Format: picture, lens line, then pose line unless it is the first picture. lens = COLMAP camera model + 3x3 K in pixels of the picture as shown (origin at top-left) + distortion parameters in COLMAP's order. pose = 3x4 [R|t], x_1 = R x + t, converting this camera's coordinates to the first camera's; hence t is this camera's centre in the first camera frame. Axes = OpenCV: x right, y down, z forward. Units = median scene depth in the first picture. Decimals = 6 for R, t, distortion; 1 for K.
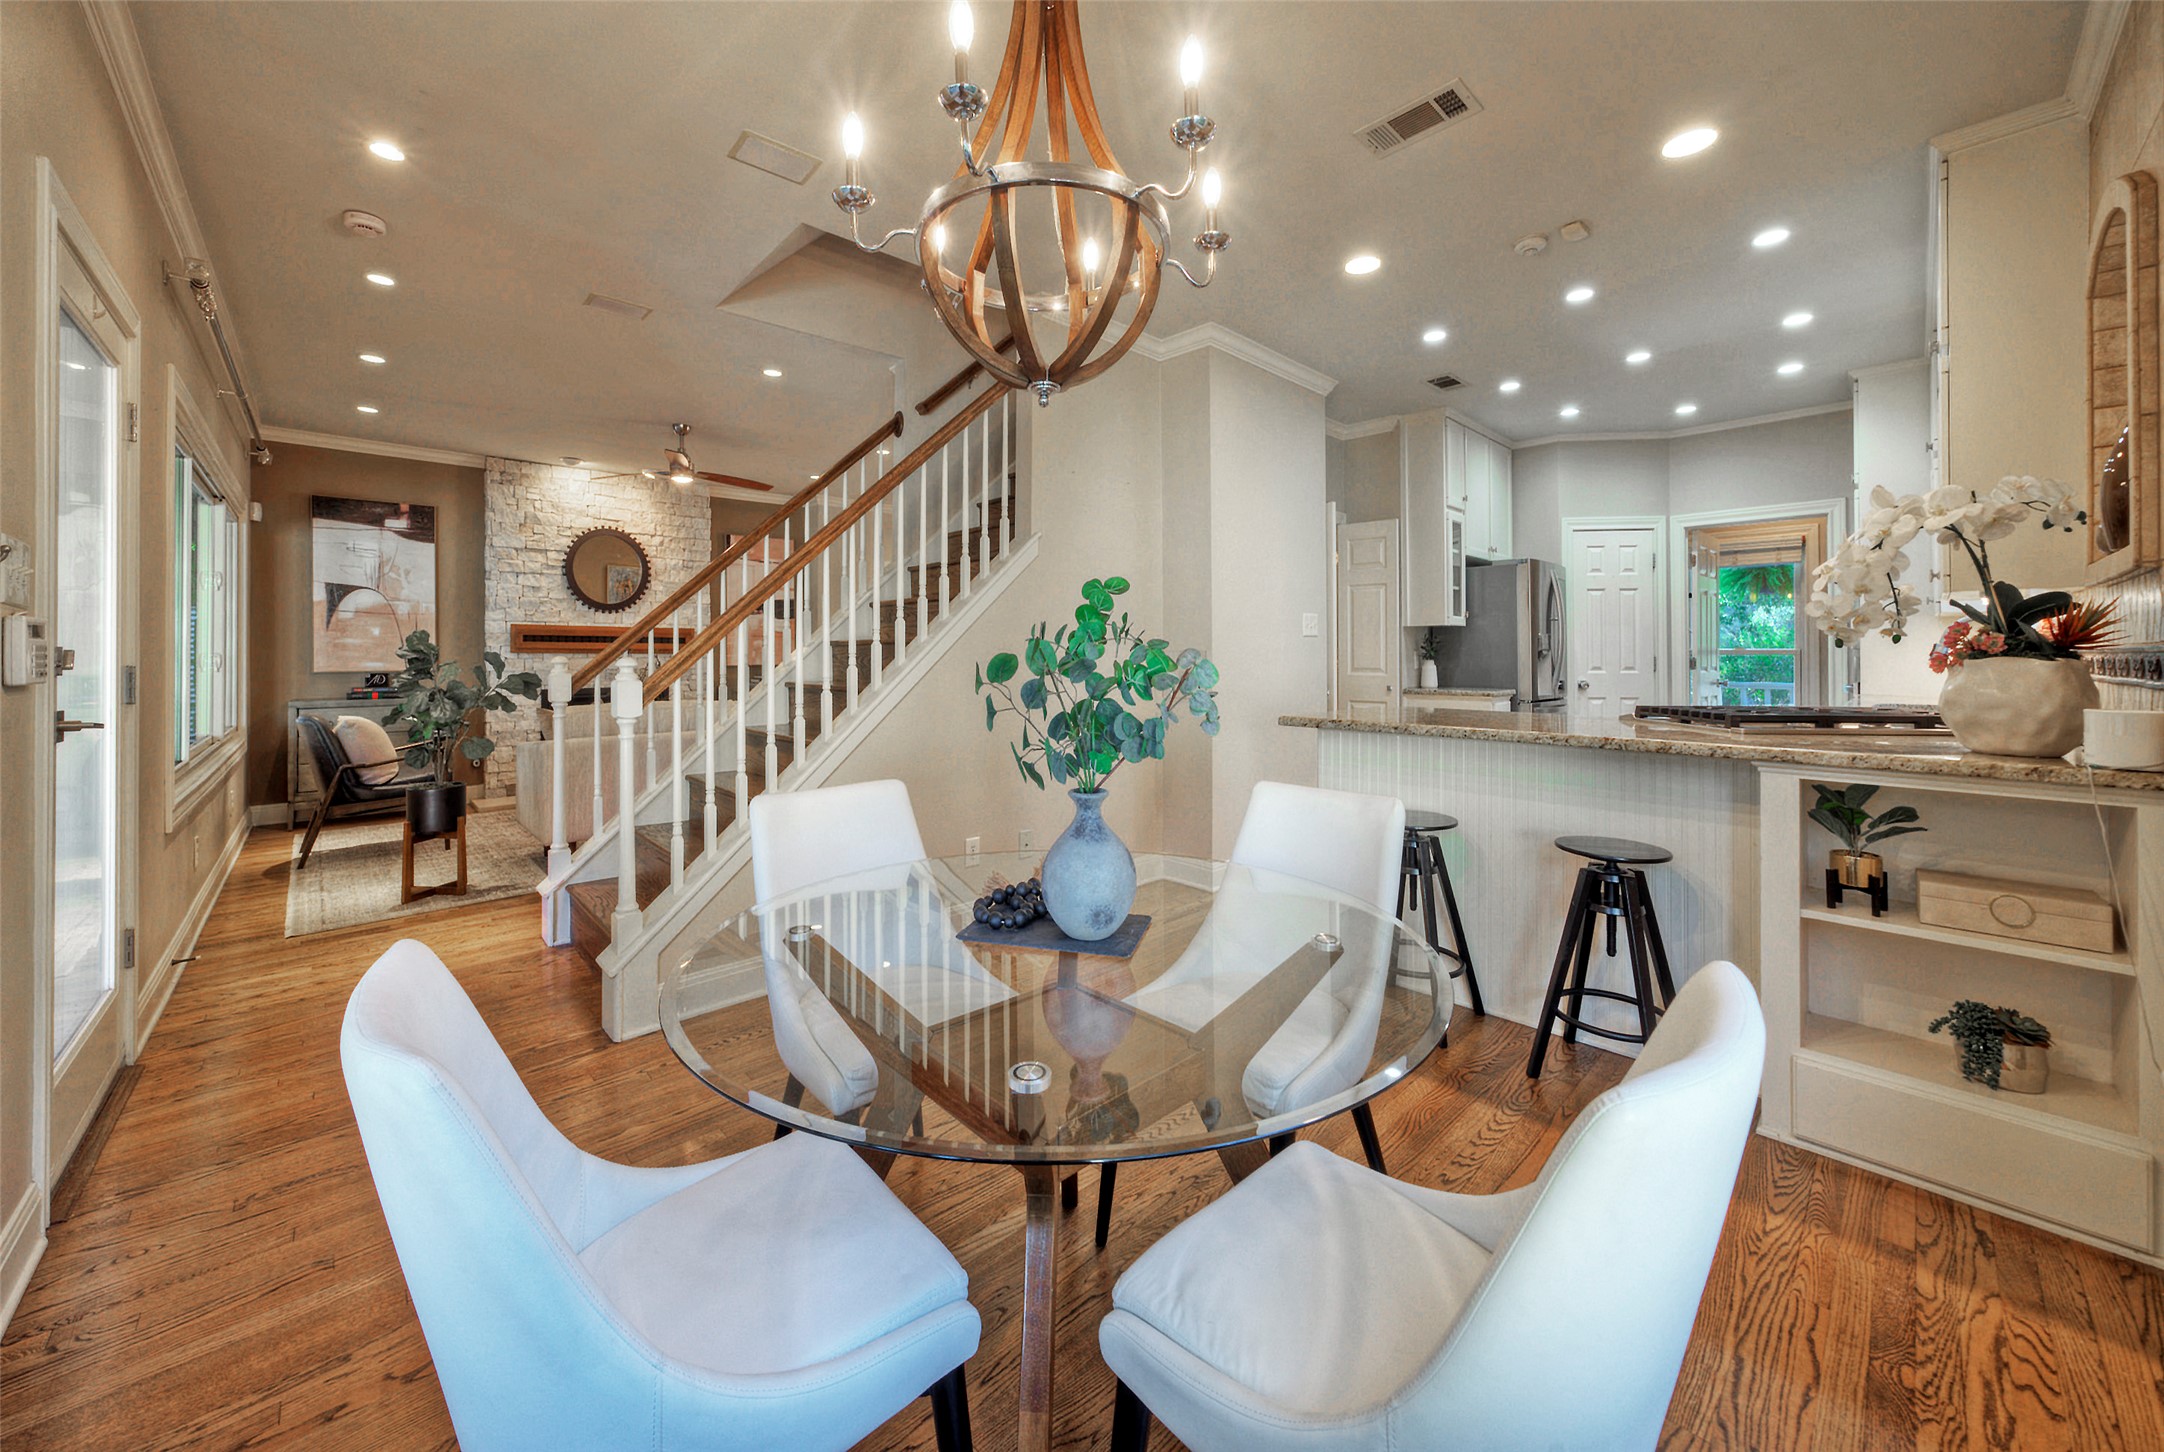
lens RADIAL K [[807.7, 0, 1073.7], [0, 807.7, 657.9], [0, 0, 1]] dist [-0.001941, 0.000131]
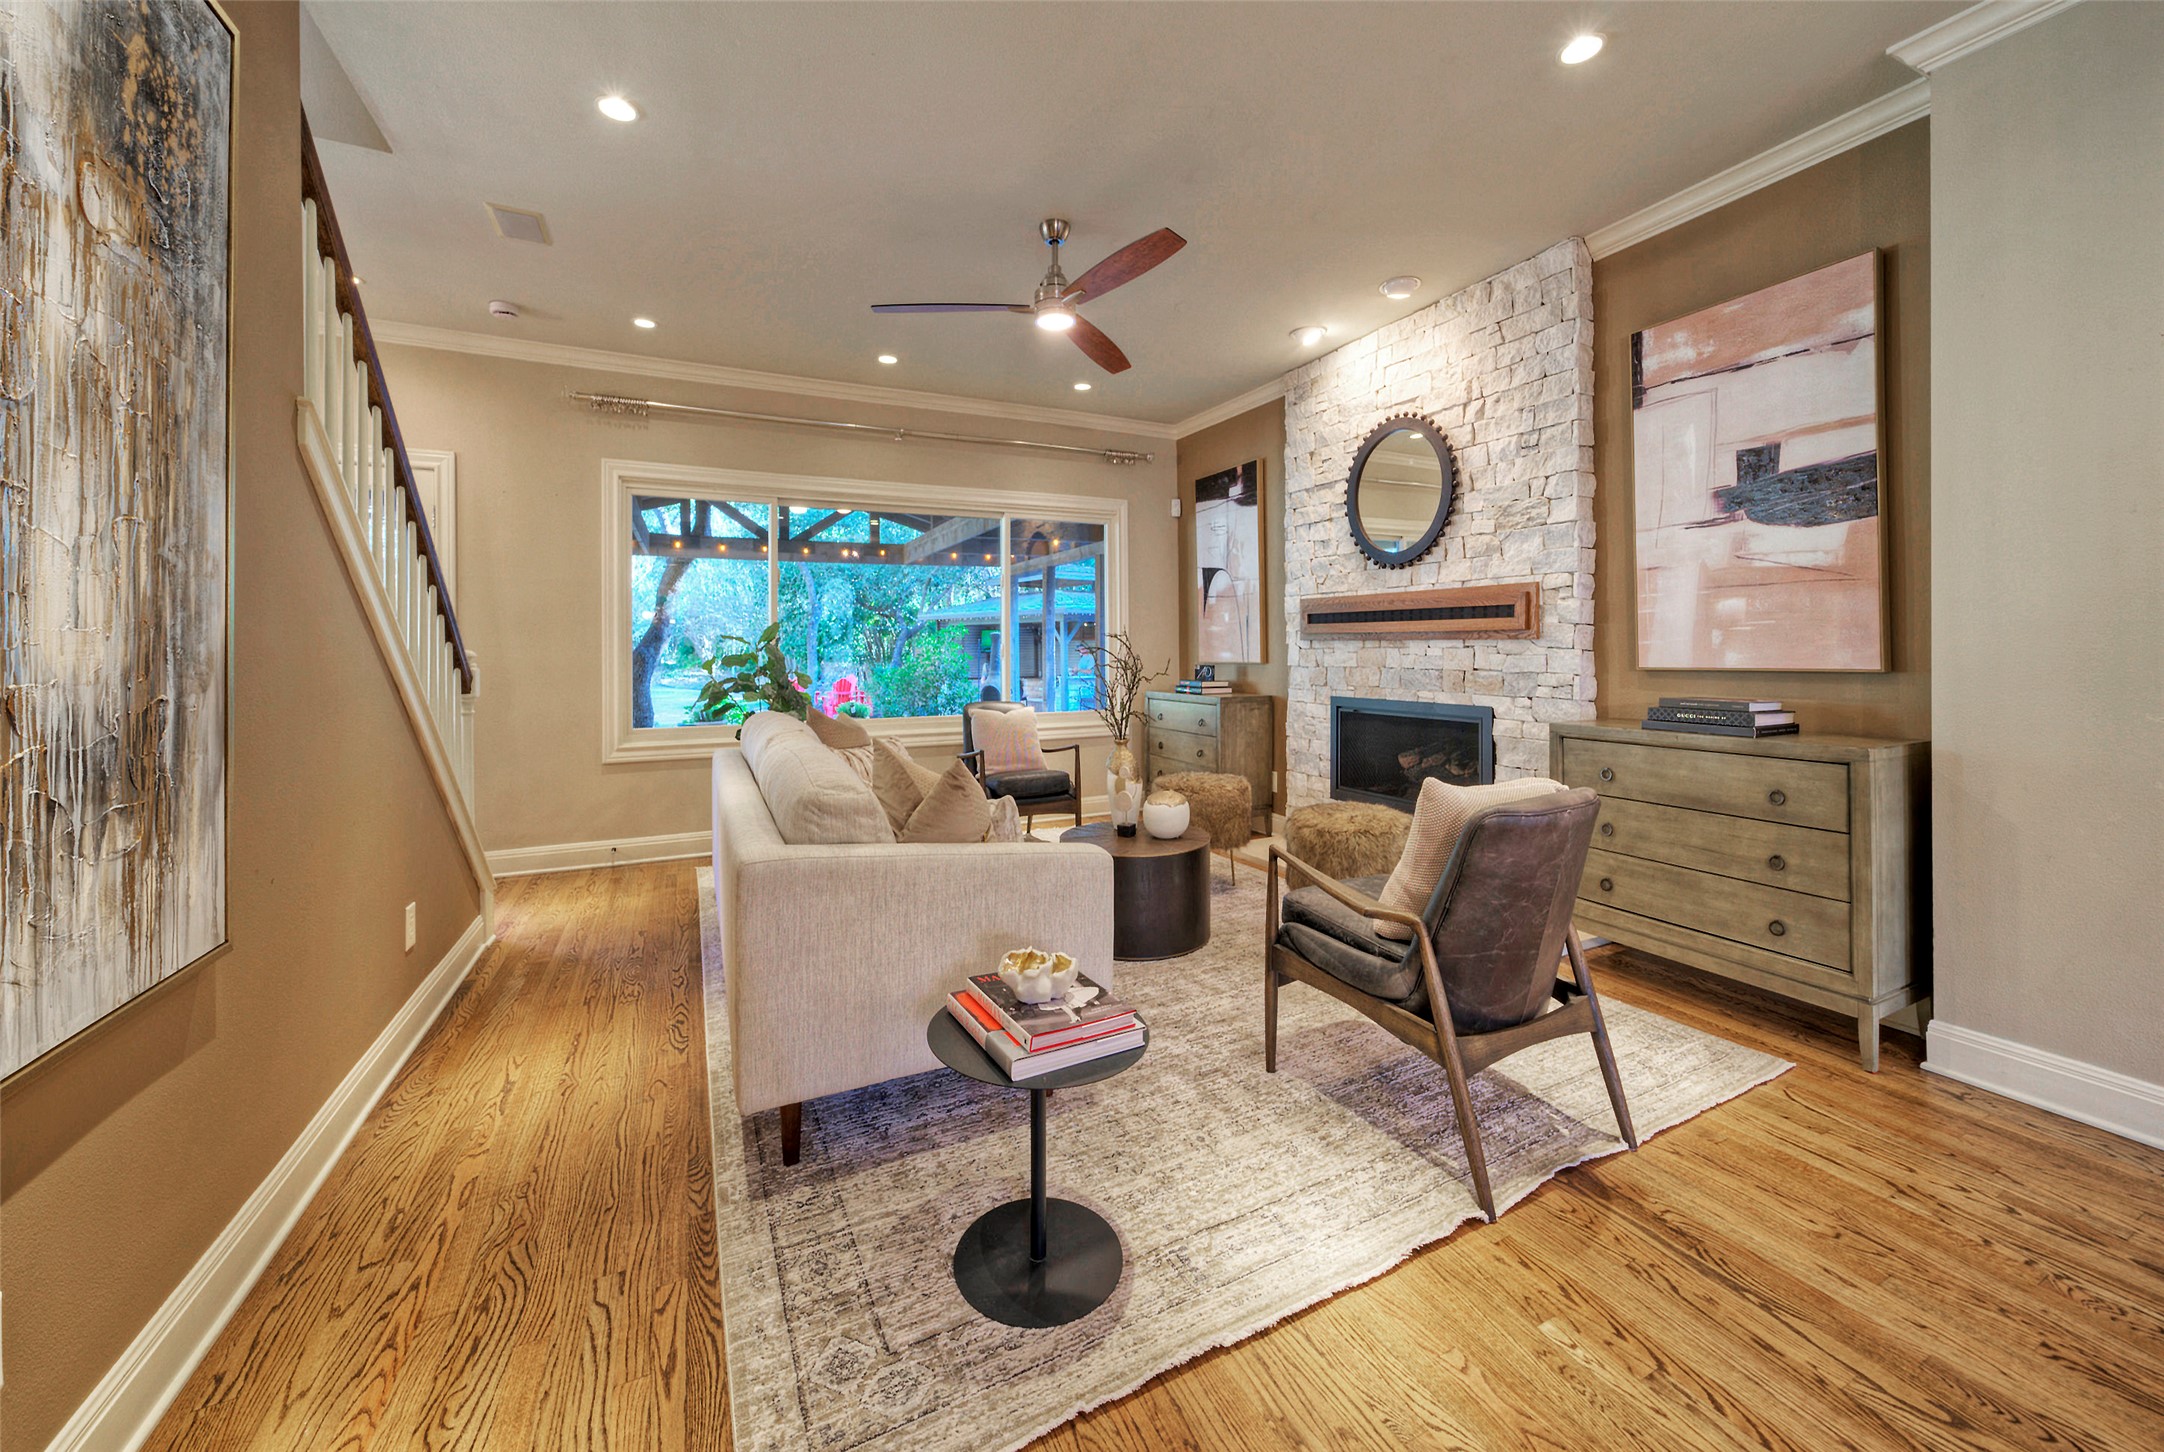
lens RADIAL K [[794.2, 0, 1080.3], [0, 794.2, 703.6], [0, 0, 1]] dist [0.000240, 0.000096]
pose [[-0.272529, 0.083932, -0.958480, 0.037881], [0.019730, 0.996466, 0.081649, -0.011563], [0.961945, 0.003341, -0.273222, 1.016204]]
